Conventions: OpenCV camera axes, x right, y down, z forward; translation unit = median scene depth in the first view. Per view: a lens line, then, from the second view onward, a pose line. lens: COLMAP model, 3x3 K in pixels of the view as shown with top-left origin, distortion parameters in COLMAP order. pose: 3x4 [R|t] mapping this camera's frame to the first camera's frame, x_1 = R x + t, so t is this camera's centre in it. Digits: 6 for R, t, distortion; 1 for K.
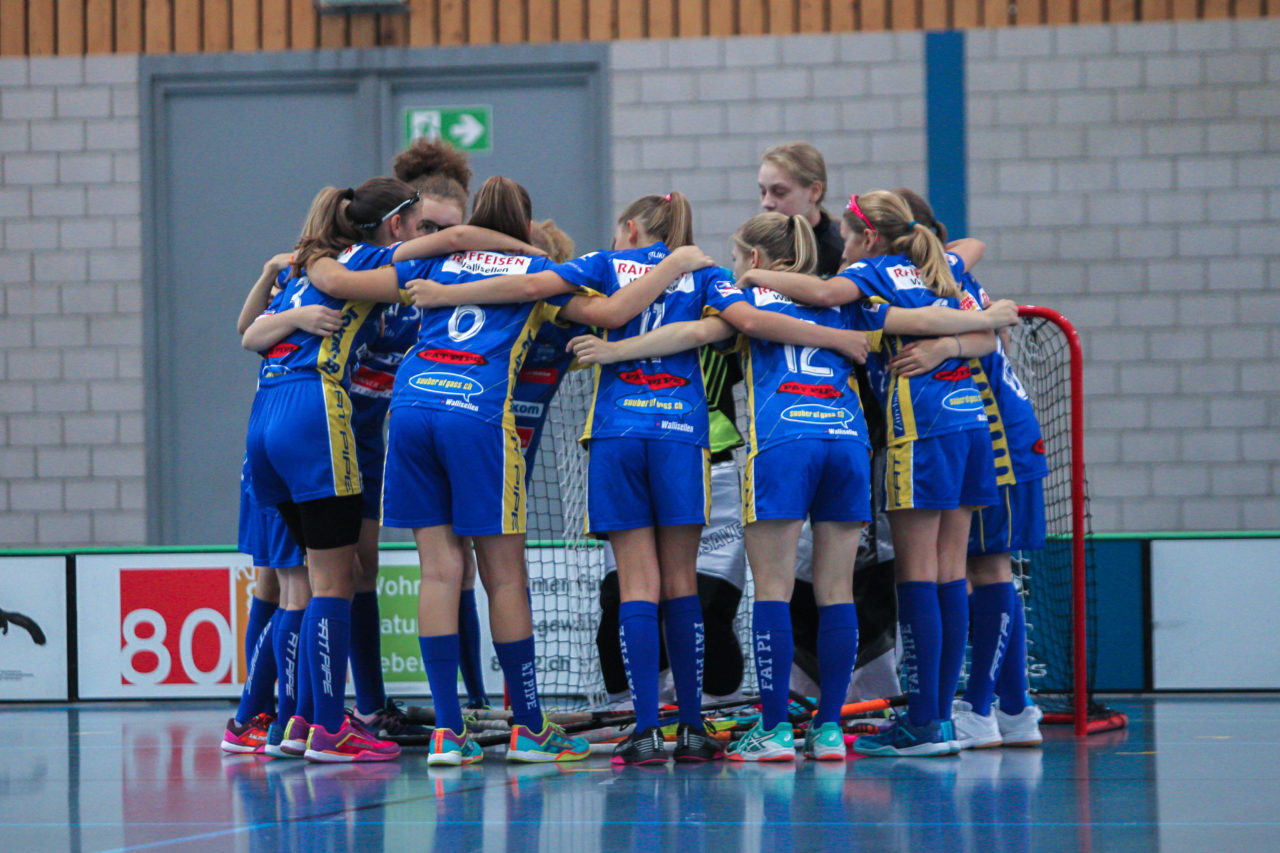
lens RADIAL K [[8496.9, 0, 637.6], [0, 8496.9, 426.8], [0, 0, 1]] dist [1.154447, 0.000000]
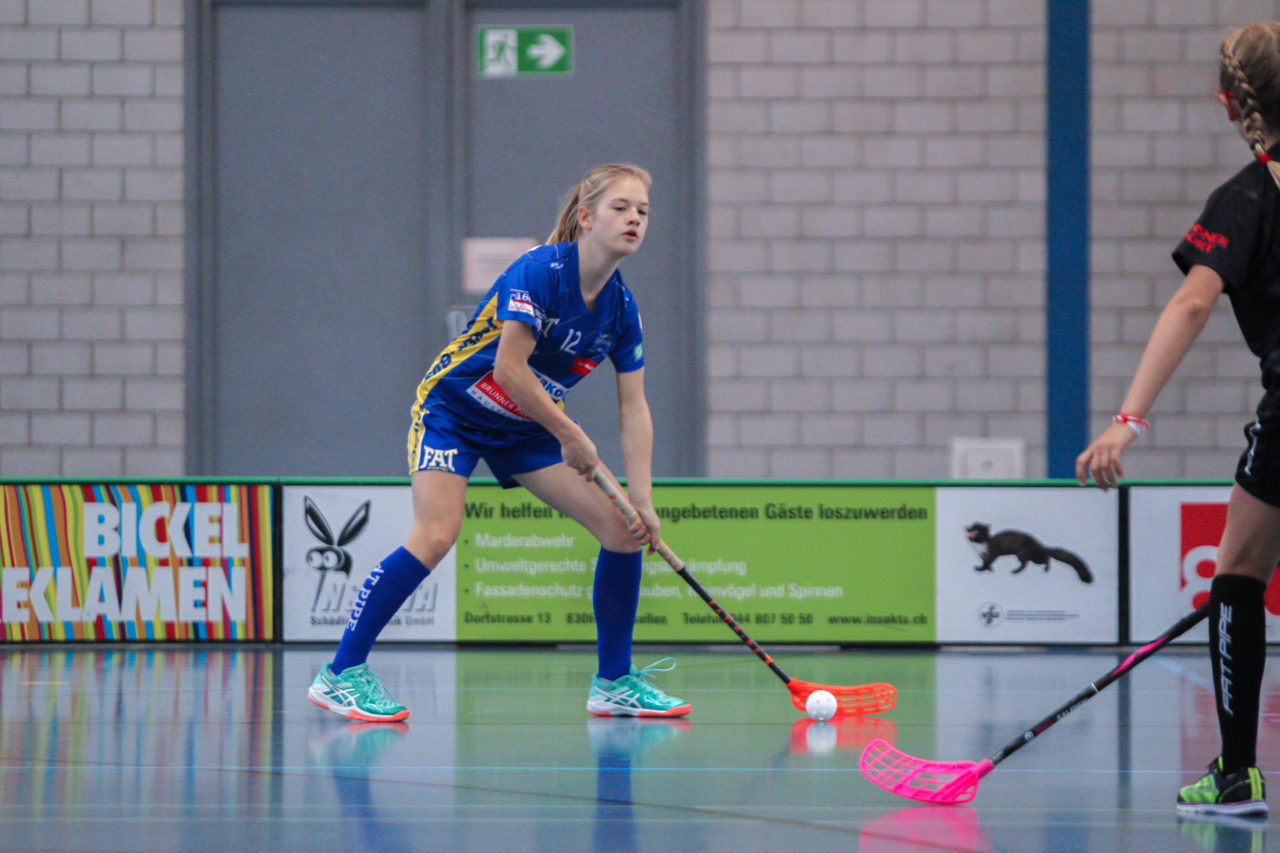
lens RADIAL K [[8496.9, 0, 598.3], [0, 8496.9, 468.4], [0, 0, 1]] dist [1.154447, 0.000000]
pose [[0.962806, 0.015812, 0.269731, -0.266881], [-0.018701, 0.999792, 0.008145, 0.003699], [-0.269546, -0.012887, 0.962901, 0.084399]]
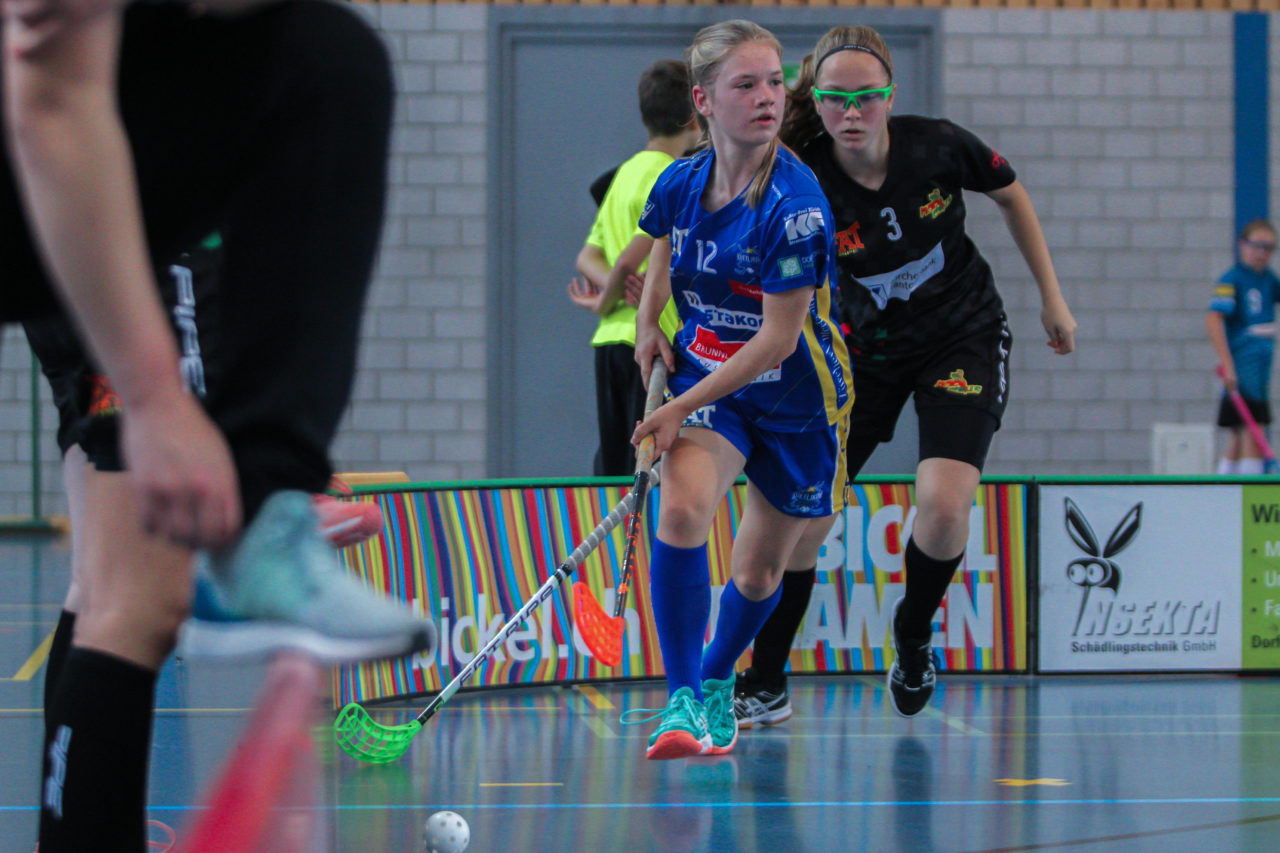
lens RADIAL K [[4432.1, 0, 638.0], [0, 4432.1, 425.4], [0, 0, 1]] dist [-0.066639, 0.000000]
pose [[0.933421, 0.014824, 0.358477, -0.237998], [-0.017417, 0.999840, 0.004007, 0.006420], [-0.358361, -0.009984, 0.933530, 0.478072]]
